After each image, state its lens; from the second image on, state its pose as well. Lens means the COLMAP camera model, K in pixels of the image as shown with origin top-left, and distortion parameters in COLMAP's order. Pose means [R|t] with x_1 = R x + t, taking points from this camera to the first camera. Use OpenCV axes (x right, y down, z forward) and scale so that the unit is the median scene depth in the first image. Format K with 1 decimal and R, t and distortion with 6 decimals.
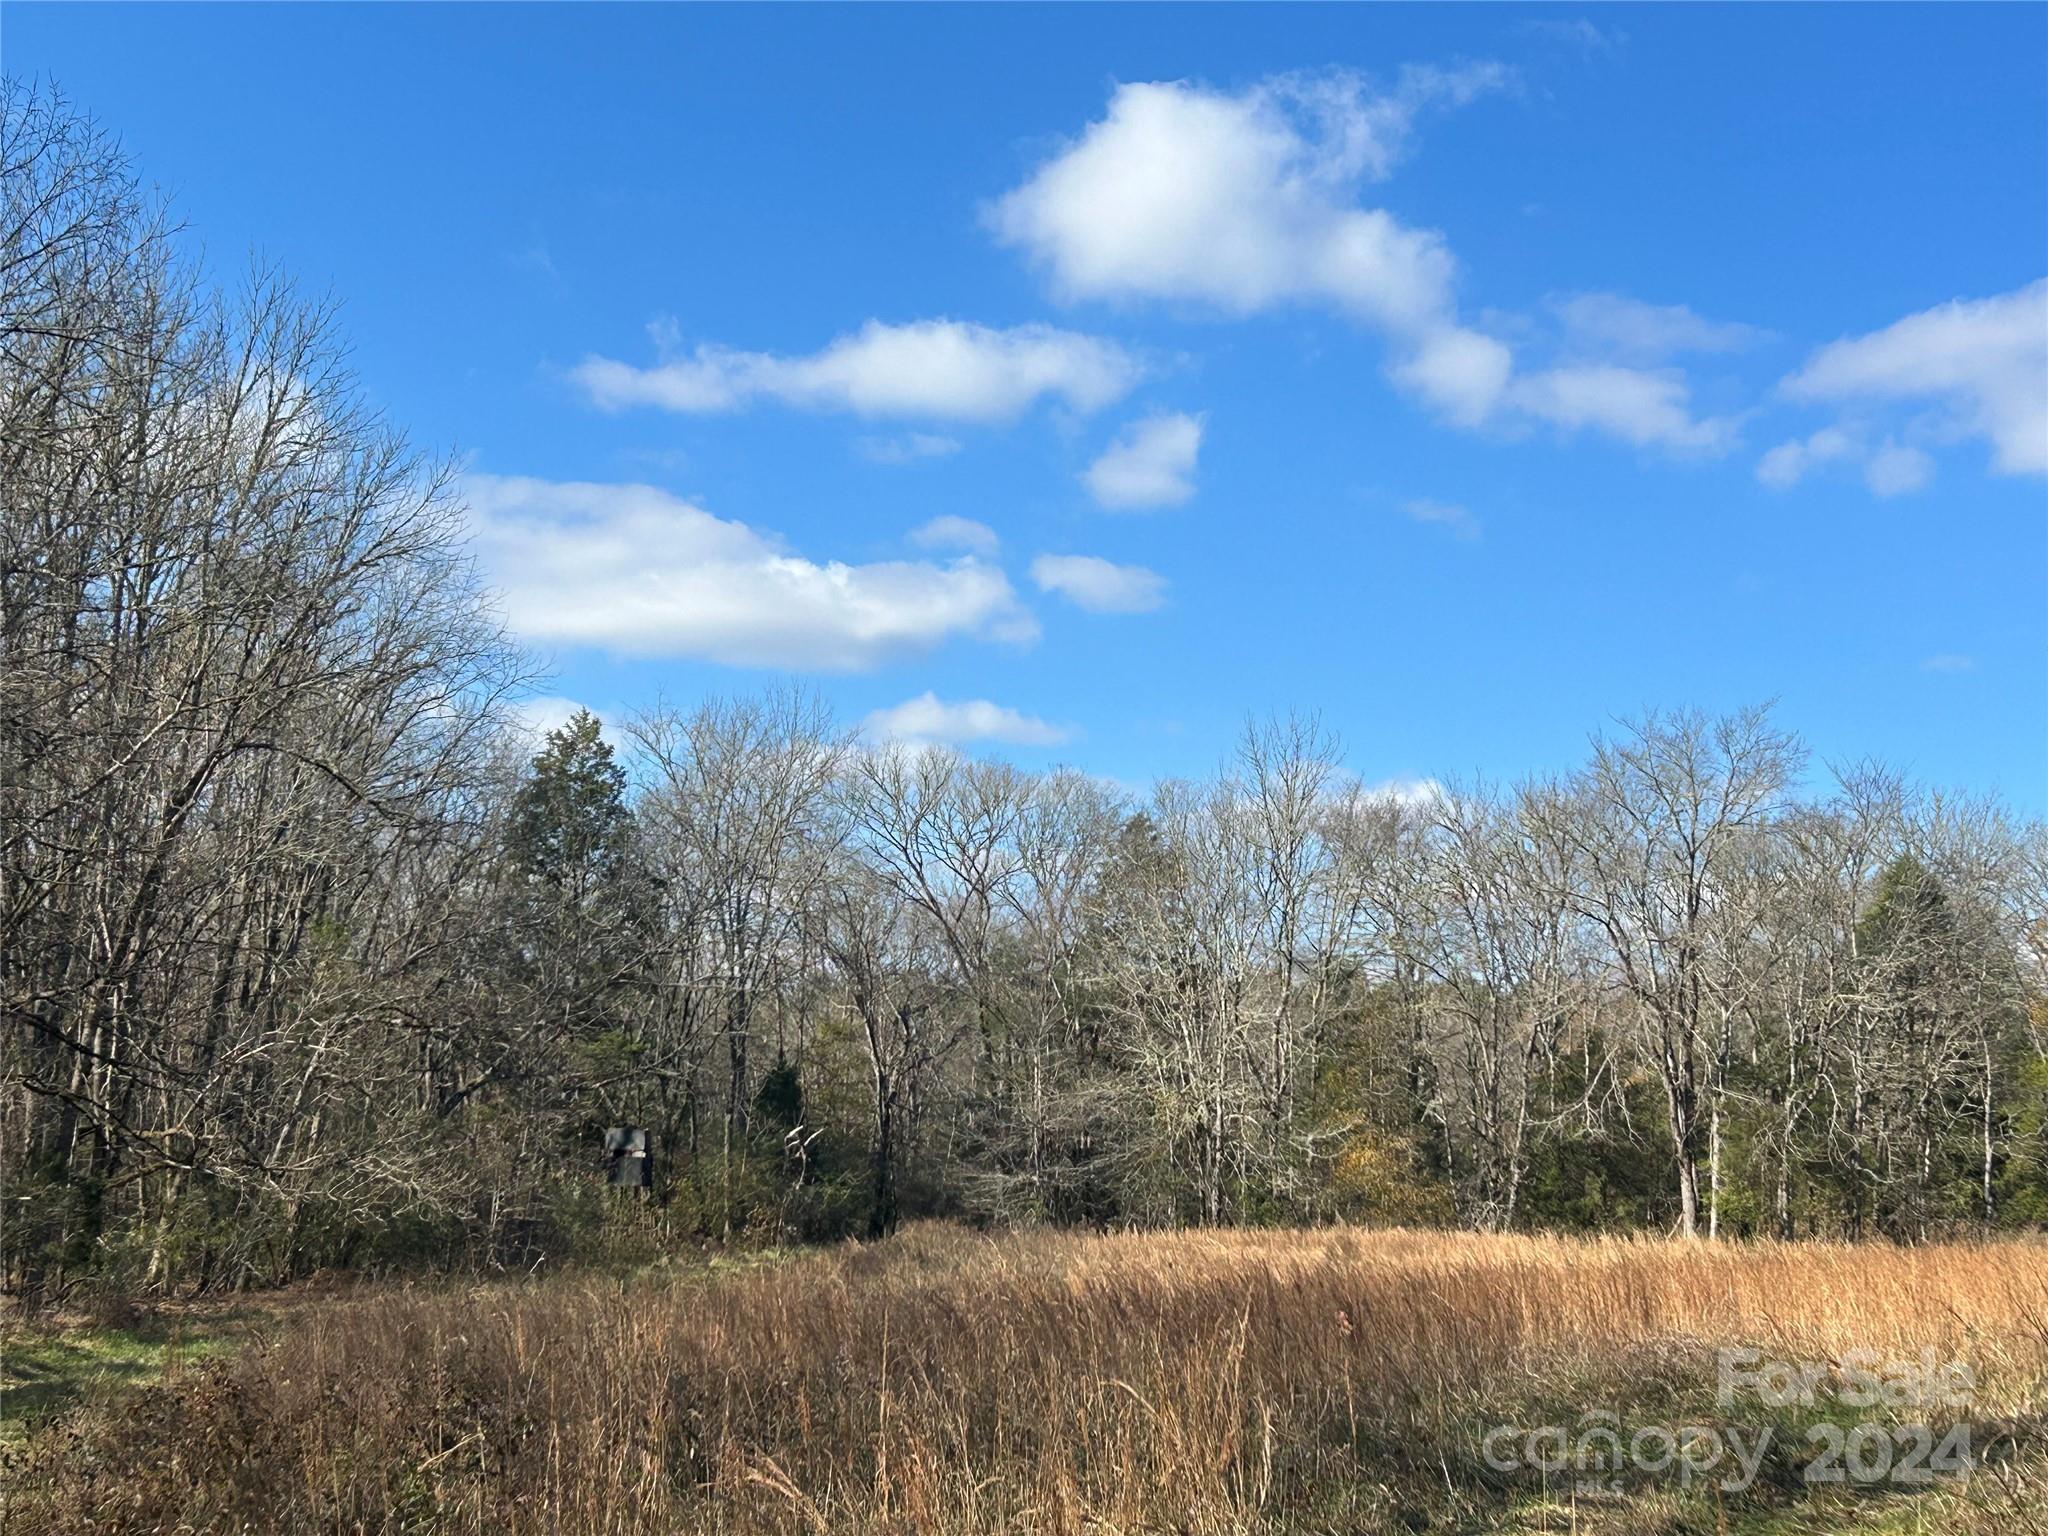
lens RADIAL K [[2543.0, 0, 1024.0], [0, 2543.0, 768.0], [0, 0, 1]] dist [-0.006727, -0.011057]
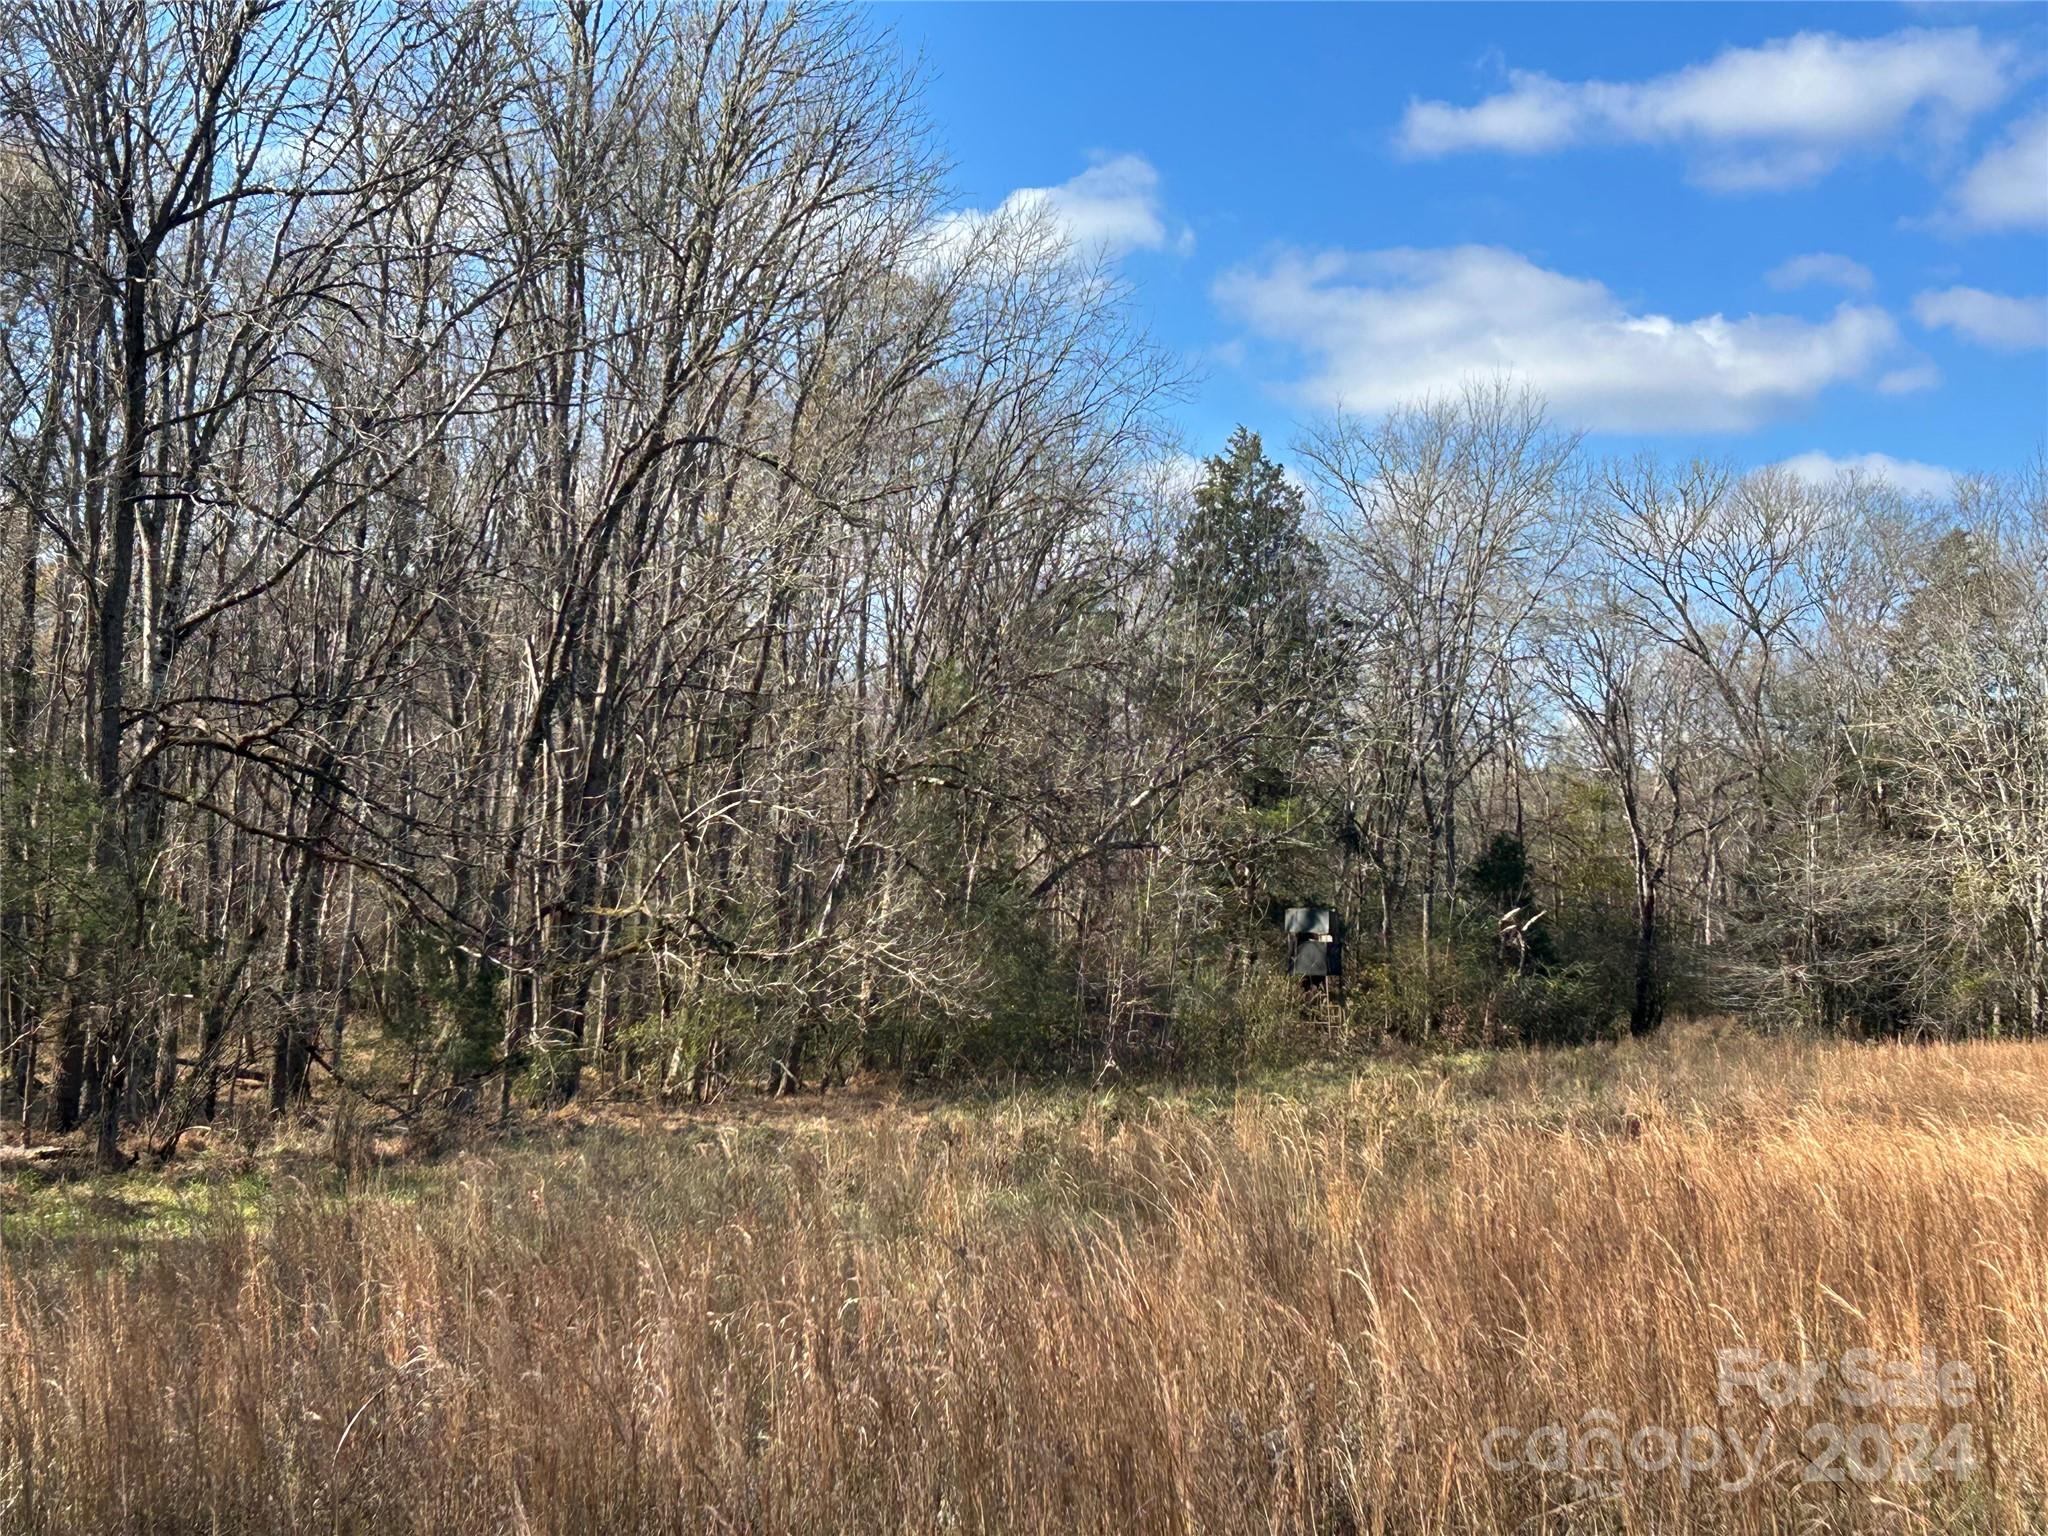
lens RADIAL K [[2543.0, 0, 1024.0], [0, 2543.0, 768.0], [0, 0, 1]] dist [-0.006727, -0.011057]
pose [[0.942041, -0.013262, -0.335234, 0.039389], [0.041566, 0.996133, 0.077397, 0.021948], [0.332912, -0.086846, 0.938950, 0.153086]]
